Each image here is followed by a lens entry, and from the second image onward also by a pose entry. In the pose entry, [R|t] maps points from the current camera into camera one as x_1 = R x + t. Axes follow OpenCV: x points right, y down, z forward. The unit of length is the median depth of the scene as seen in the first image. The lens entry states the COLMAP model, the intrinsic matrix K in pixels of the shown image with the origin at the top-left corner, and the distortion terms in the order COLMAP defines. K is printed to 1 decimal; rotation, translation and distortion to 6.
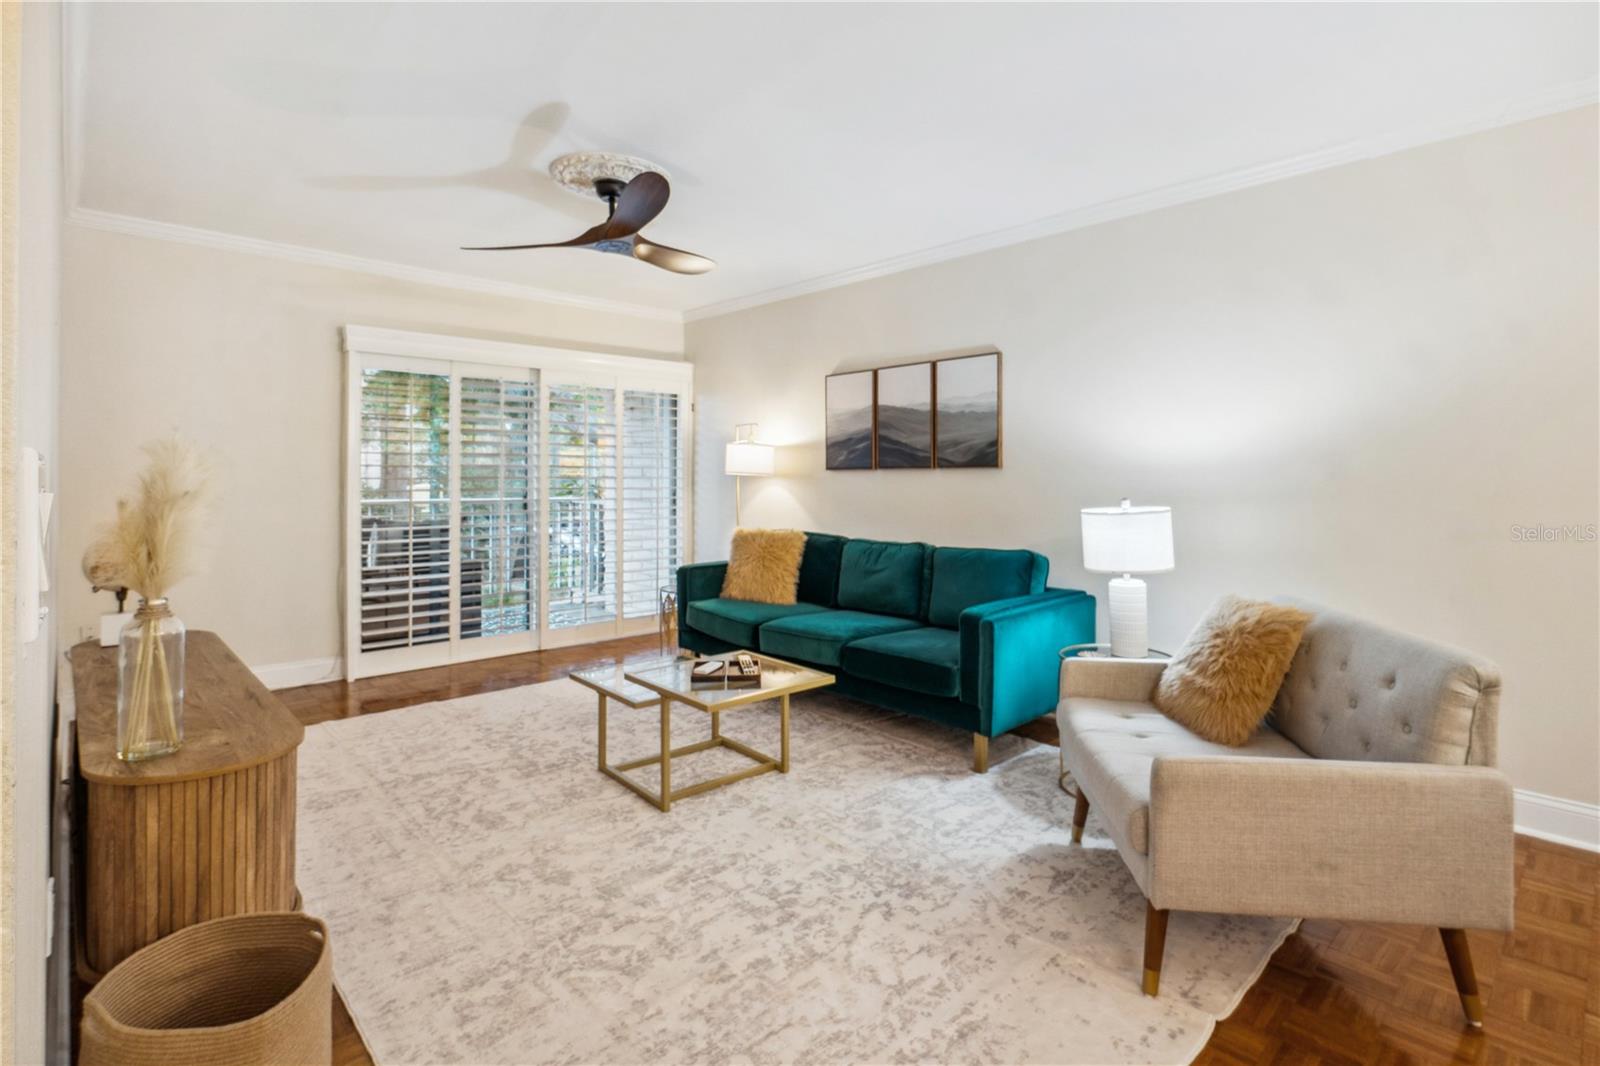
lens RADIAL K [[780.9, 0, 786.8], [0, 780.9, 464.6], [0, 0, 1]] dist [-0.000820, -0.000561]
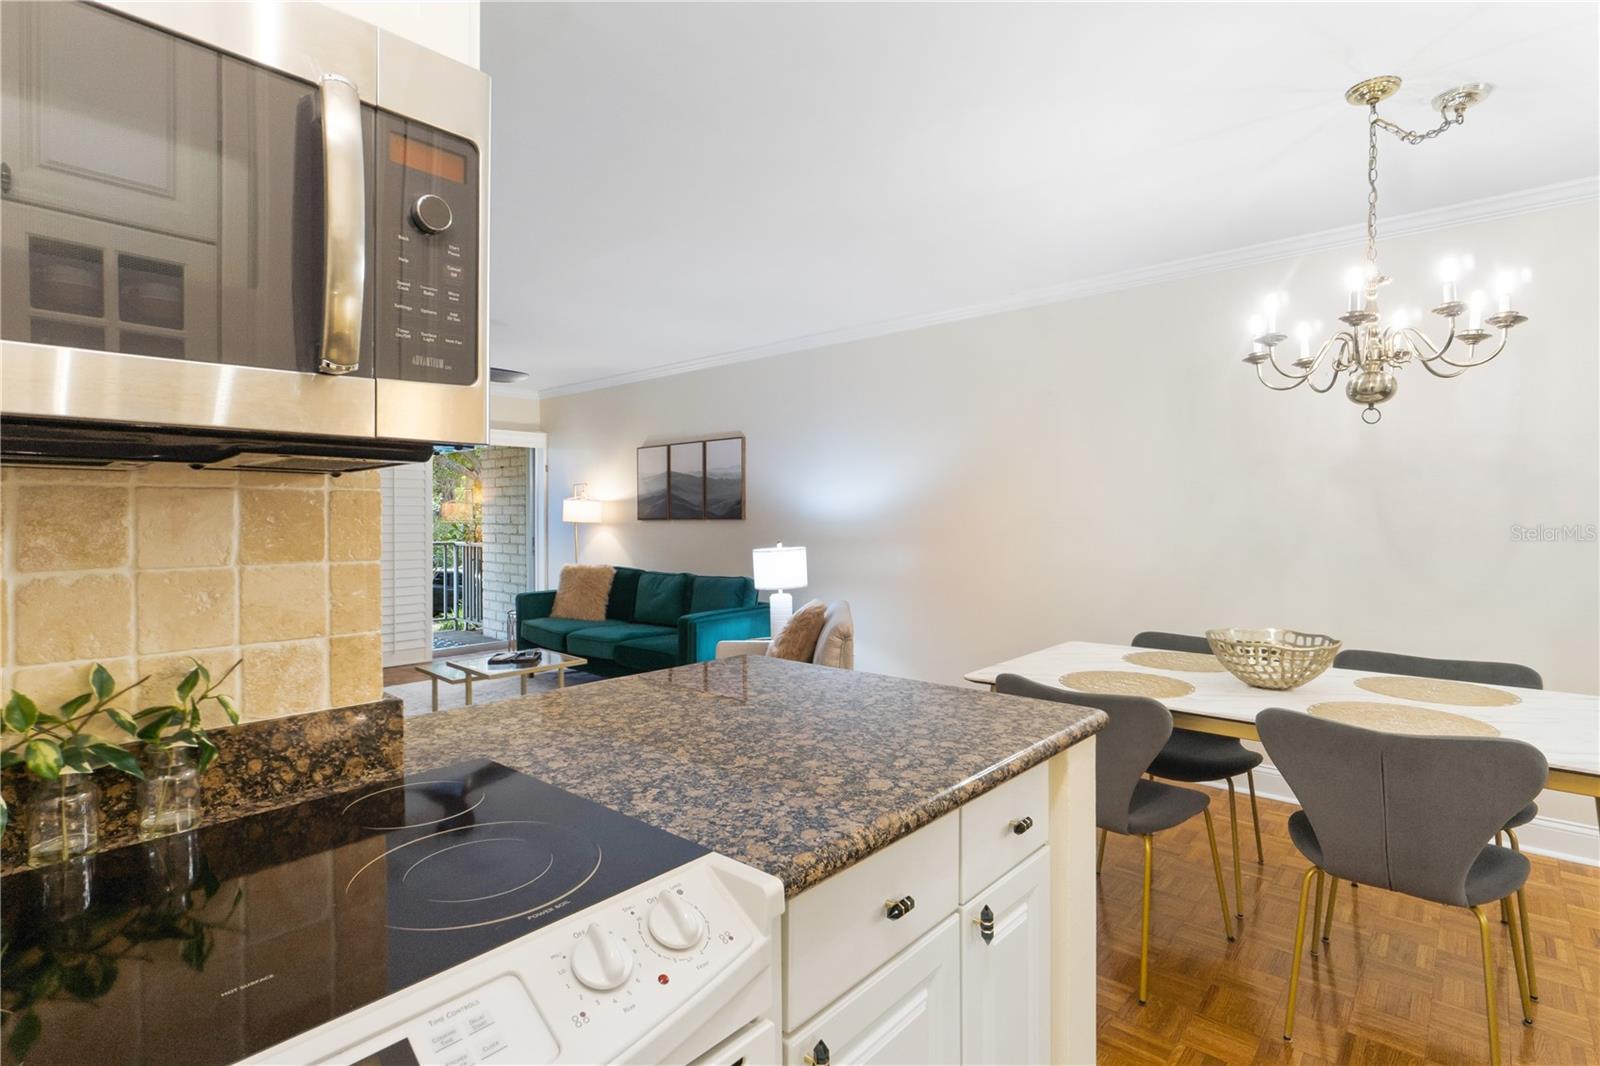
lens RADIAL K [[765.0, 0, 800.0], [0, 765.0, 533.0], [0, 0, 1]] dist [-0.001016, -0.000028]
pose [[0.994930, -0.004179, 0.100482, 0.236226], [0.000621, 0.999373, 0.035412, -0.020598], [-0.100567, -0.035170, 0.994308, -0.376418]]
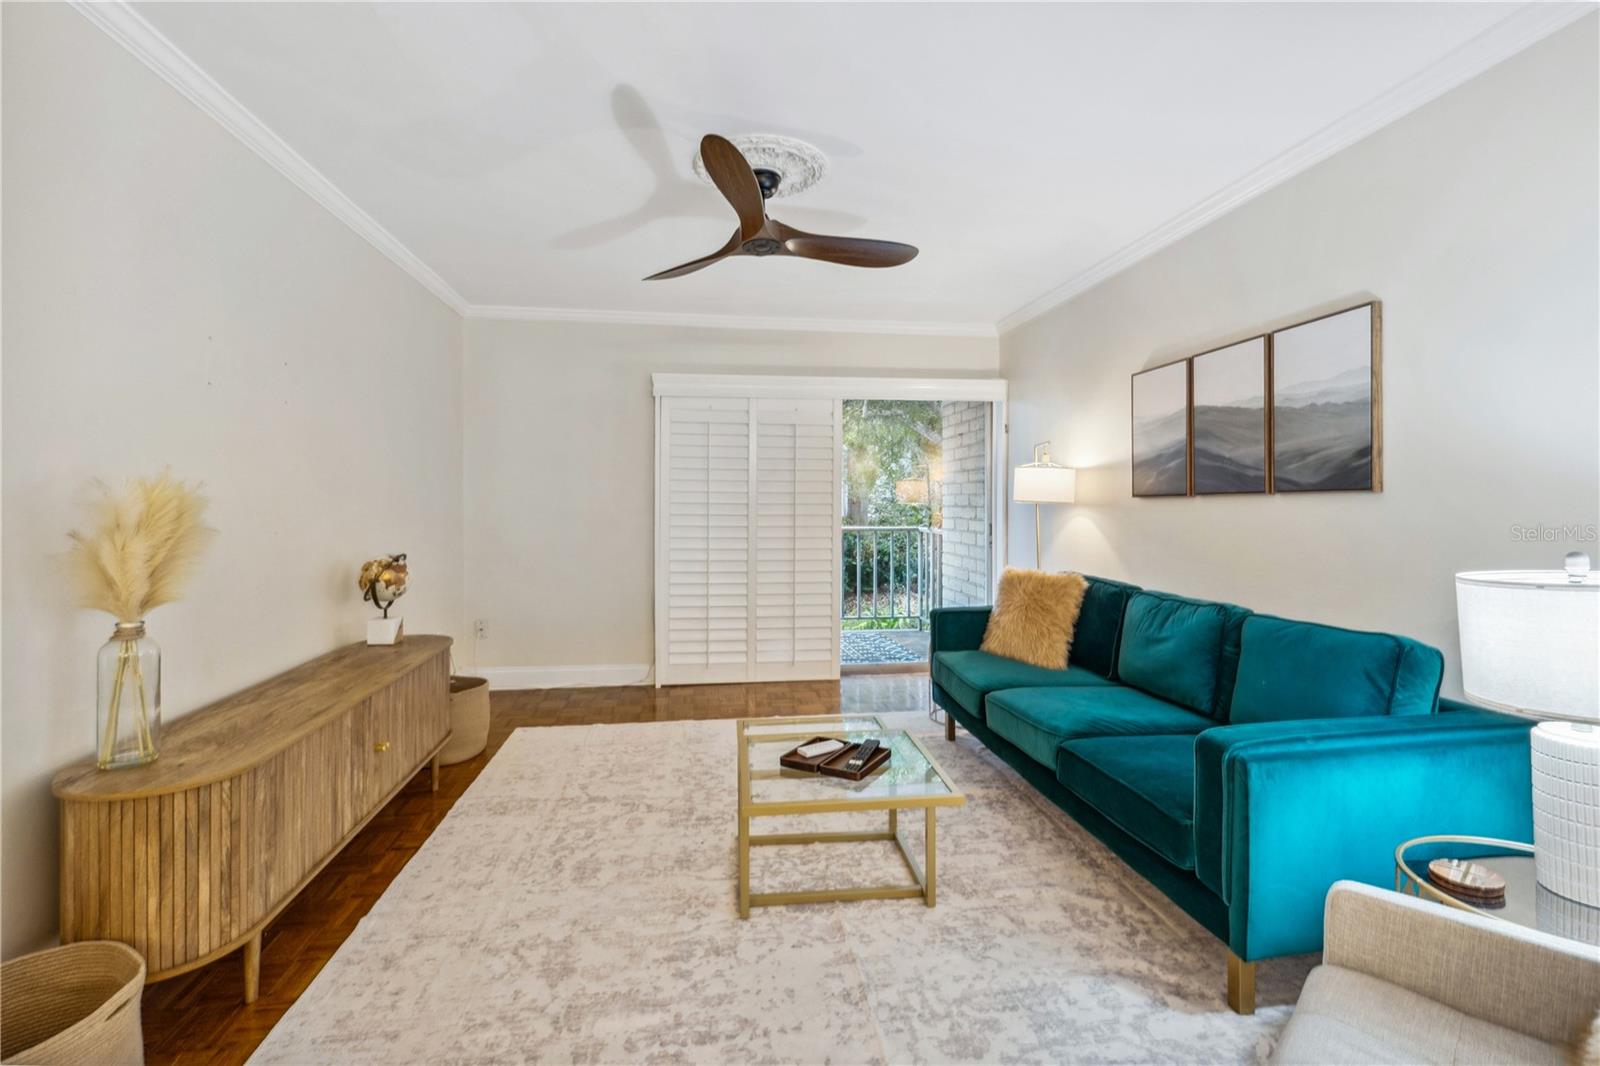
lens RADIAL K [[713.4, 0, 797.2], [0, 713.4, 501.4], [0, 0, 1]] dist [-0.000448, 0.000239]
pose [[0.825375, -0.005835, -0.564555, 0.213676], [0.011585, 0.999911, 0.006602, 0.002822], [0.564466, -0.011989, 0.825369, 0.286543]]
